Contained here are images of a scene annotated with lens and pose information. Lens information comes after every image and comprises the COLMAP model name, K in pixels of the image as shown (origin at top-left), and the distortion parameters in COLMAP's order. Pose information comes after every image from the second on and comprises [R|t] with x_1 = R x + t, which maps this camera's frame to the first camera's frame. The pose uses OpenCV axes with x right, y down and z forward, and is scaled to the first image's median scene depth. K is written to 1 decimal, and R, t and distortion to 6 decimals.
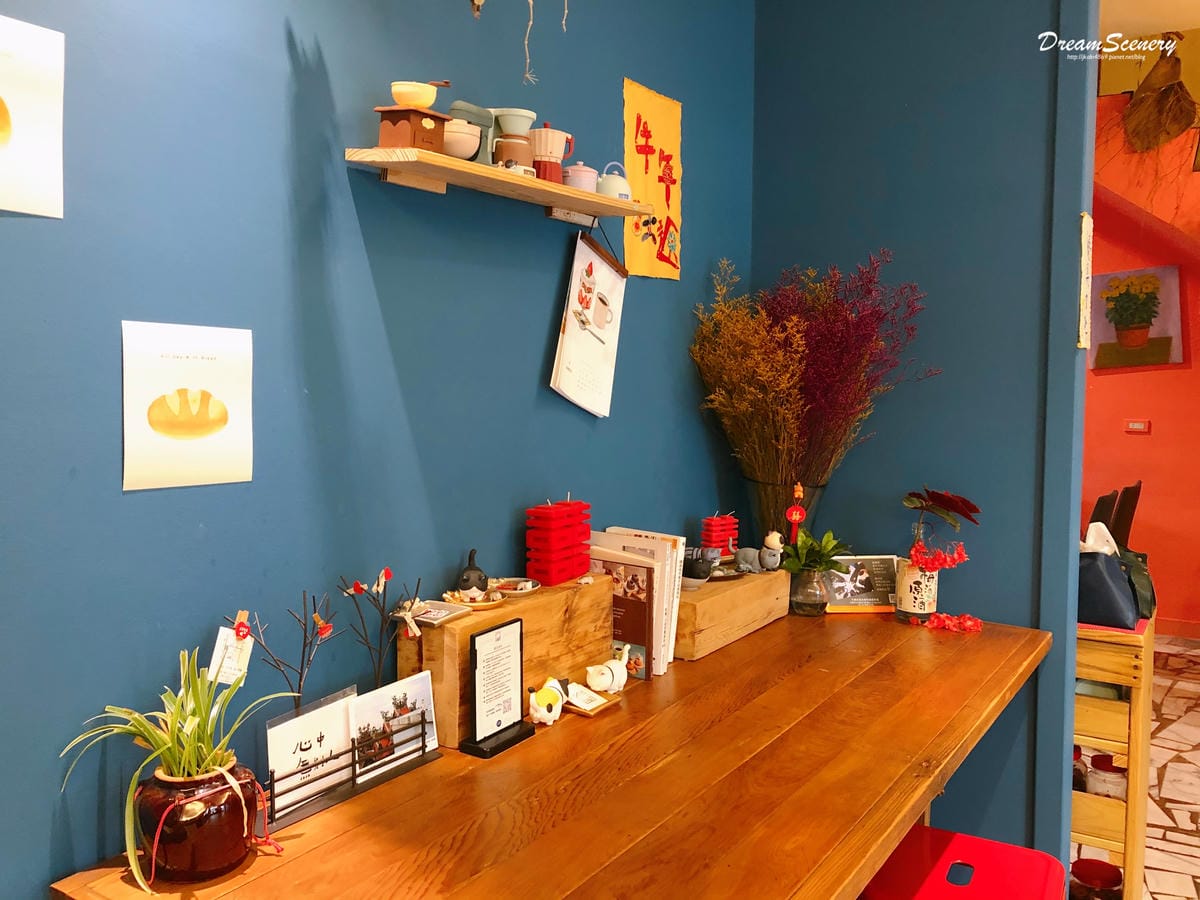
lens RADIAL K [[986.0, 0, 601.6], [0, 986.0, 453.0], [0, 0, 1]] dist [0.024613, -0.018876]
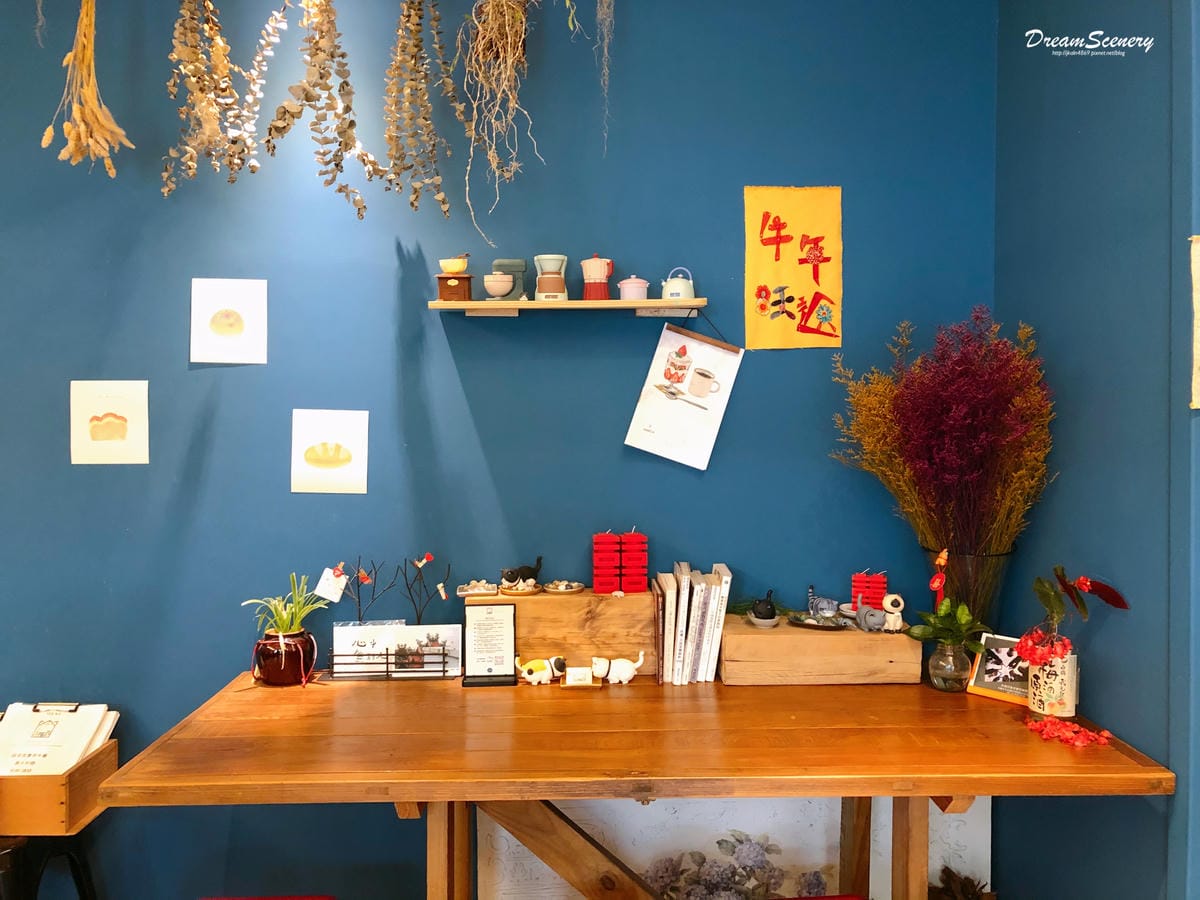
lens RADIAL K [[986.0, 0, 596.4], [0, 986.0, 445.1], [0, 0, 1]] dist [0.024613, -0.018876]
pose [[0.584222, 0.022904, -0.811270, 1.169575], [-0.064080, 0.997783, -0.017976, -0.047471], [0.809060, 0.062488, 0.584395, 0.236120]]
